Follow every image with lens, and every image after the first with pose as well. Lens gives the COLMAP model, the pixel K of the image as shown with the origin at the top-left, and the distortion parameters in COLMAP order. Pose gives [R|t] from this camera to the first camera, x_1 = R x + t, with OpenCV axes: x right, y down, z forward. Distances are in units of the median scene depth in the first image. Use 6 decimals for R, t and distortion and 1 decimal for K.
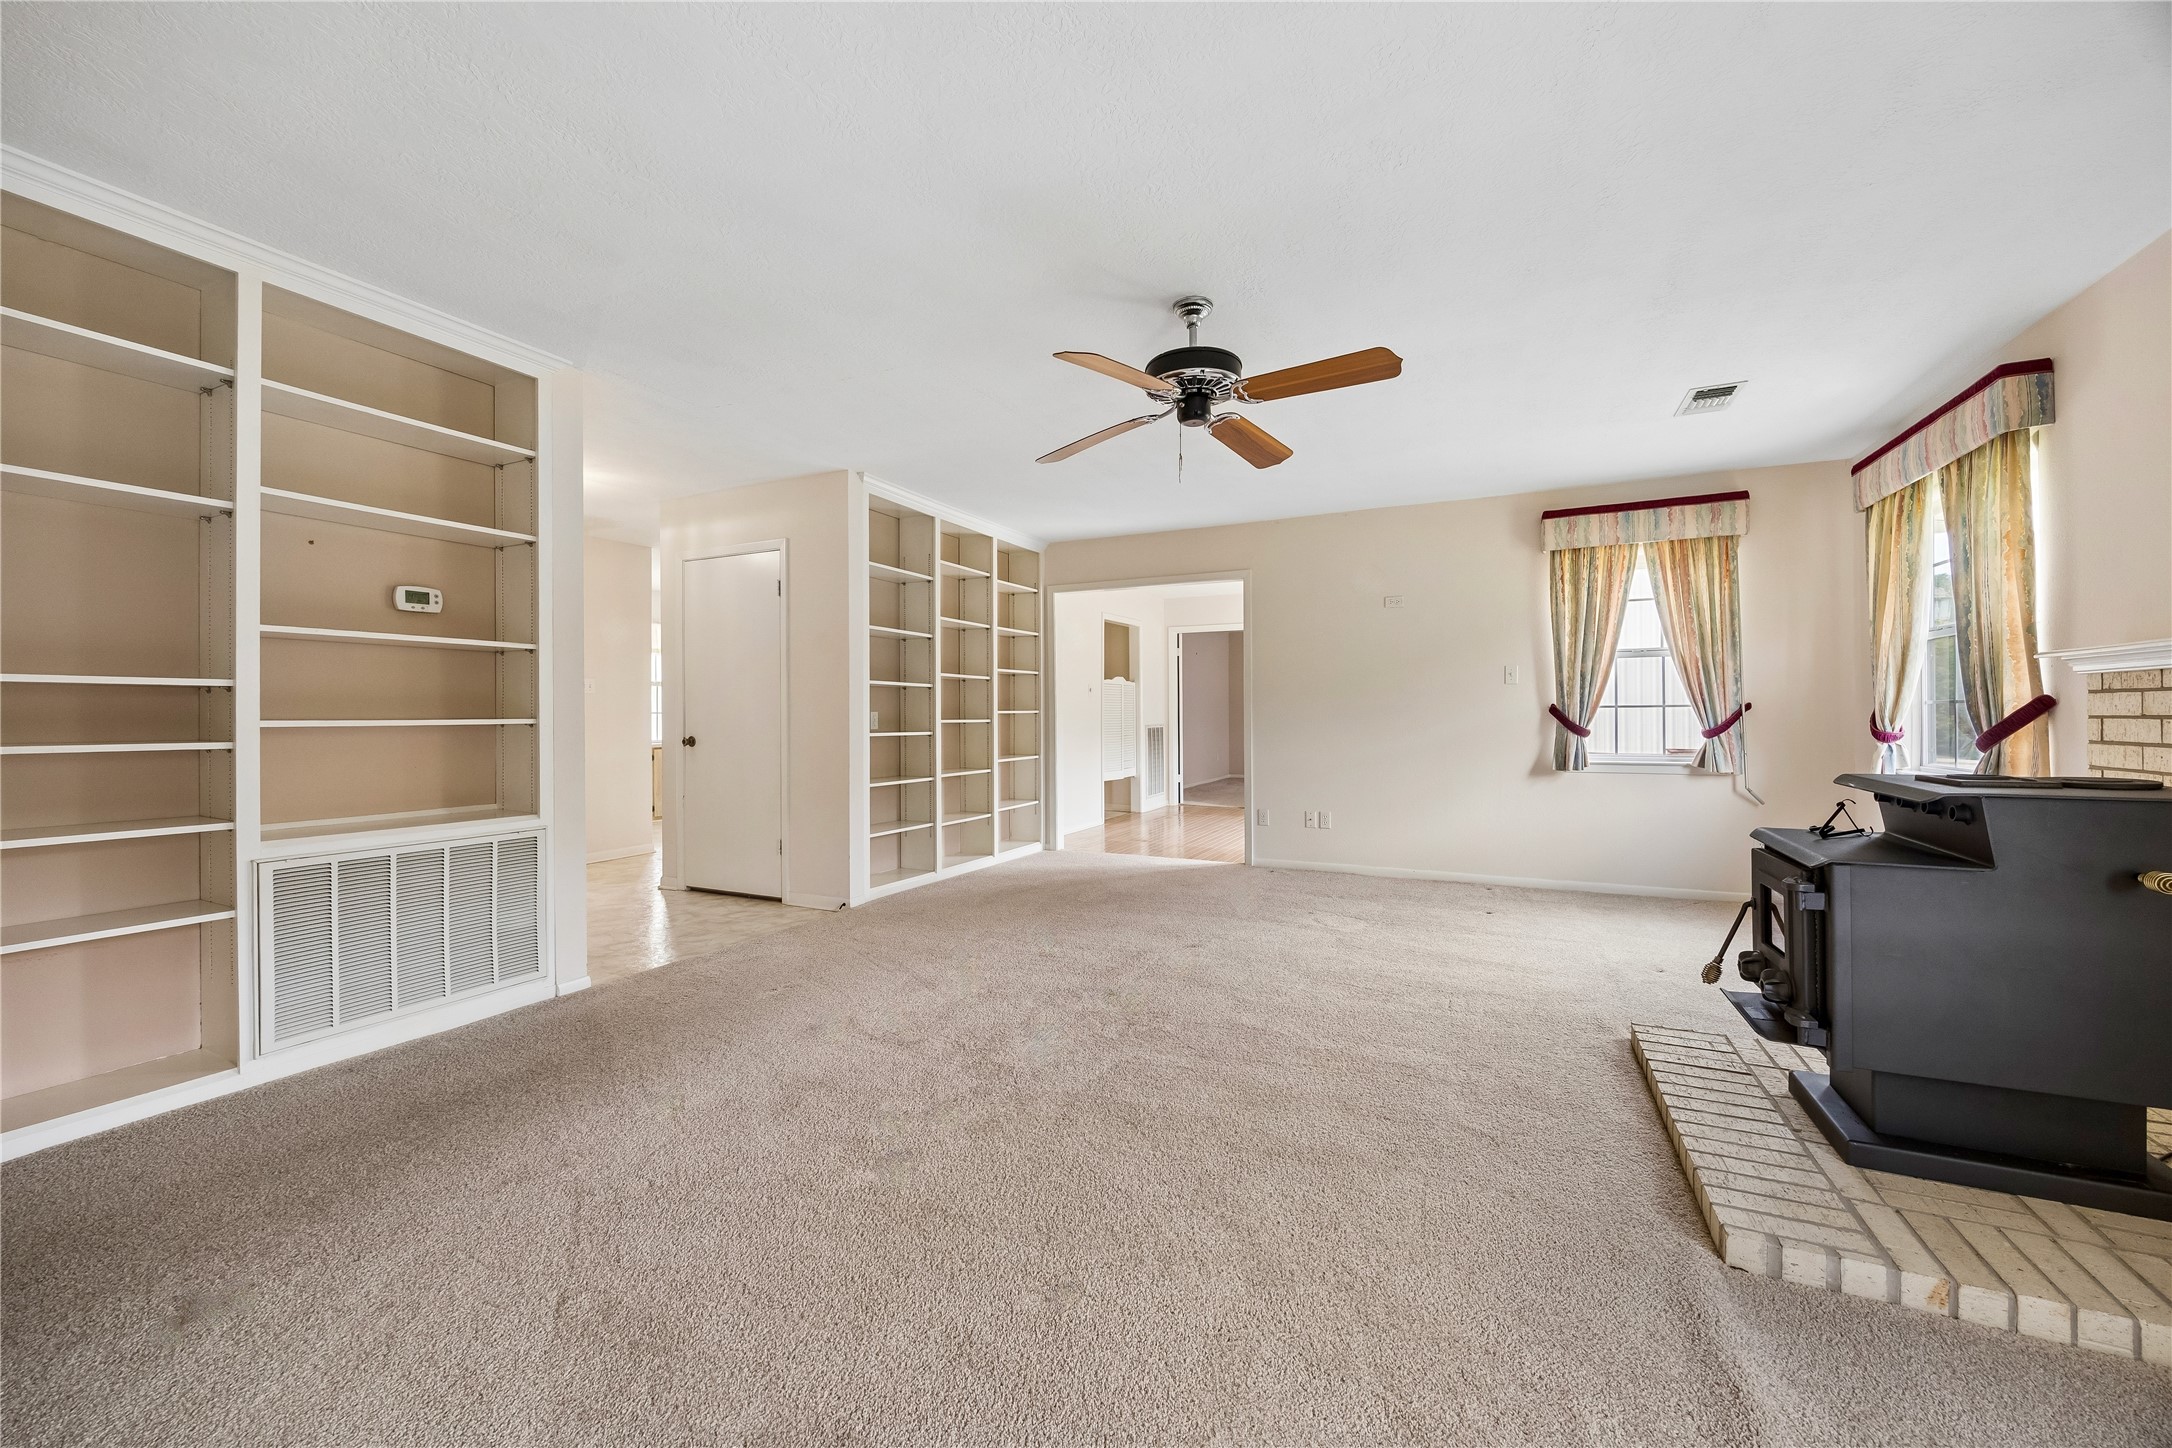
lens RADIAL K [[839.2, 0, 1086.5], [0, 839.2, 716.0], [0, 0, 1]] dist [-0.000631, -0.000102]
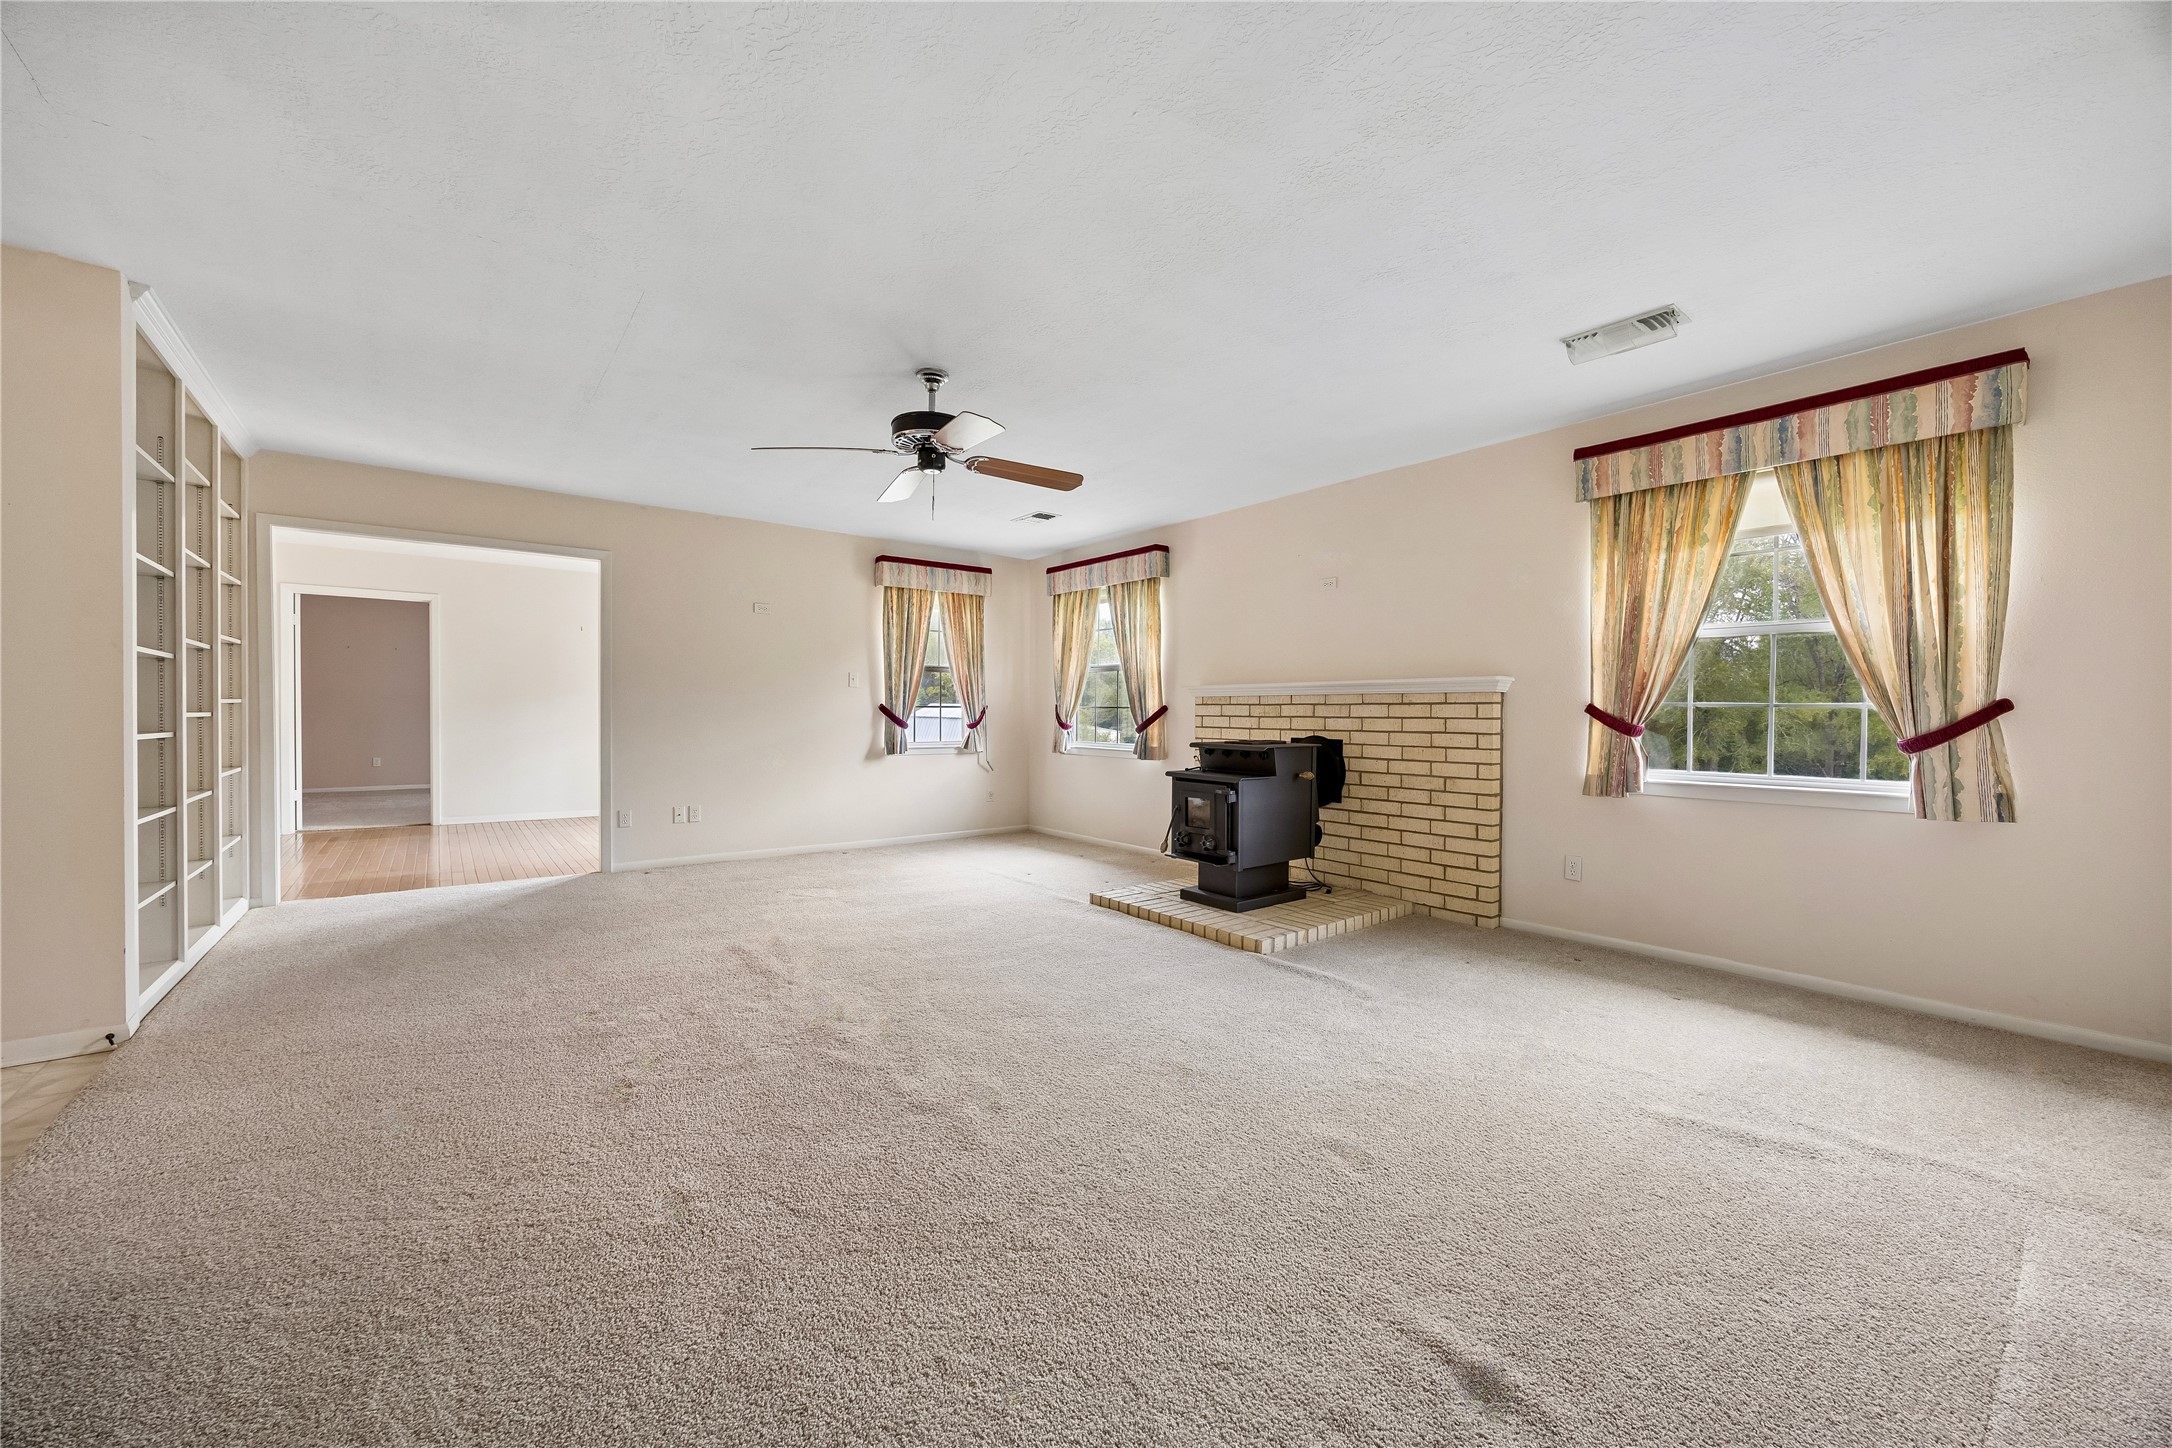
lens RADIAL K [[839.2, 0, 1102.8], [0, 839.2, 724.8], [0, 0, 1]] dist [-0.000631, -0.000102]
pose [[0.424660, -0.006012, 0.905333, -0.513327], [-0.007636, 0.999919, 0.010222, 0.002478], [-0.905321, -0.011254, 0.424580, 0.148092]]
